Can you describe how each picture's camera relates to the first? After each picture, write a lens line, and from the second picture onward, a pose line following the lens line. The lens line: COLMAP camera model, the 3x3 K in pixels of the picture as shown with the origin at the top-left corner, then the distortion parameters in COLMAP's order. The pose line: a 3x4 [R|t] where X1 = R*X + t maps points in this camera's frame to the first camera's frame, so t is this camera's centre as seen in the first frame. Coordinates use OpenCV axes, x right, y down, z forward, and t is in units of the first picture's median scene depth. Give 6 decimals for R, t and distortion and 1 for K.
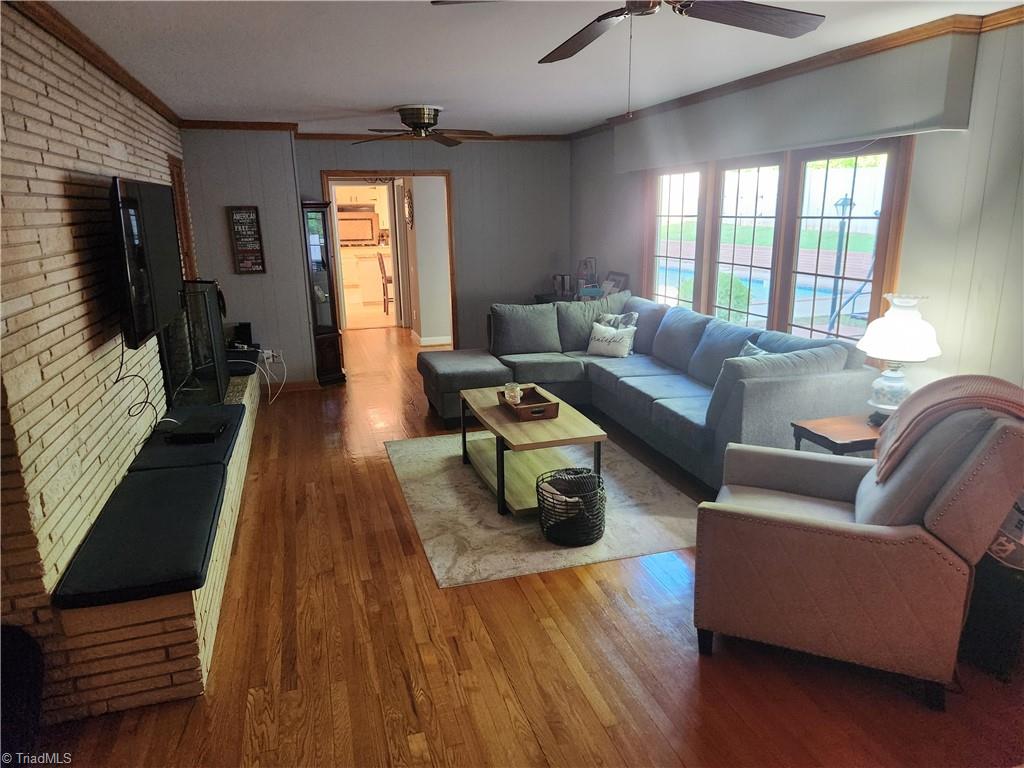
lens RADIAL K [[678.5, 0, 511.6], [0, 678.5, 383.6], [0, 0, 1]] dist [0.001153, -0.000731]
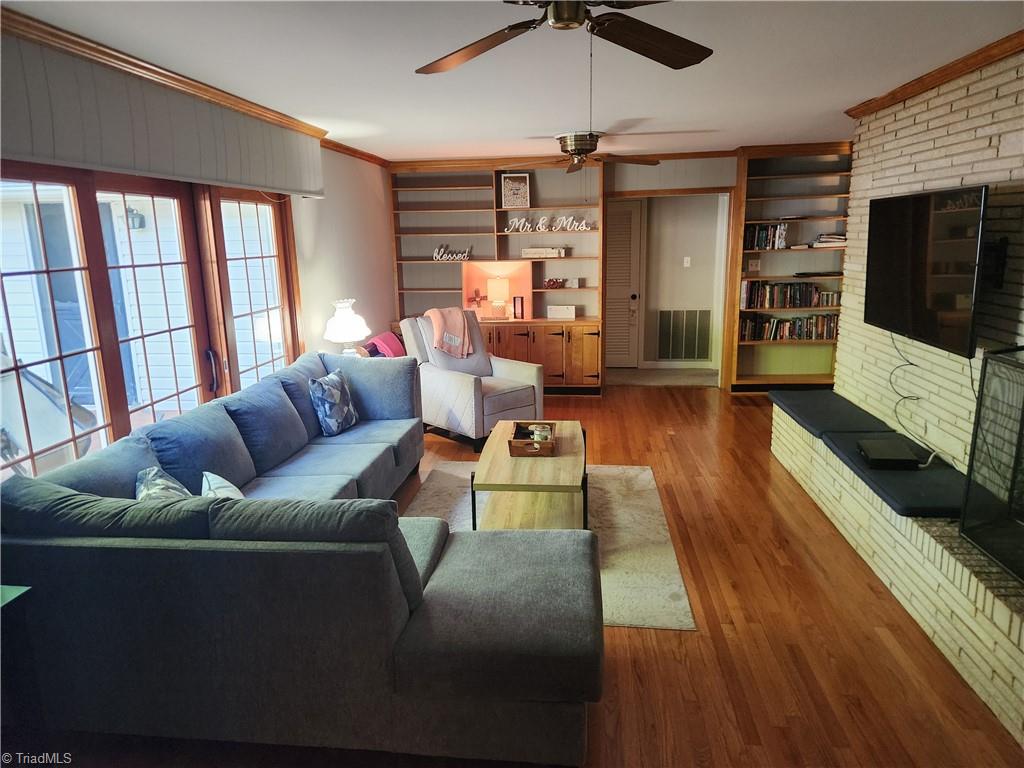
lens RADIAL K [[678.5, 0, 510.6], [0, 678.5, 386.7], [0, 0, 1]] dist [0.001153, -0.000731]
pose [[-0.918212, -0.037841, 0.394277, -0.312100], [0.144667, 0.894616, 0.422769, -0.431424], [-0.368724, 0.445231, -0.815973, 1.714364]]
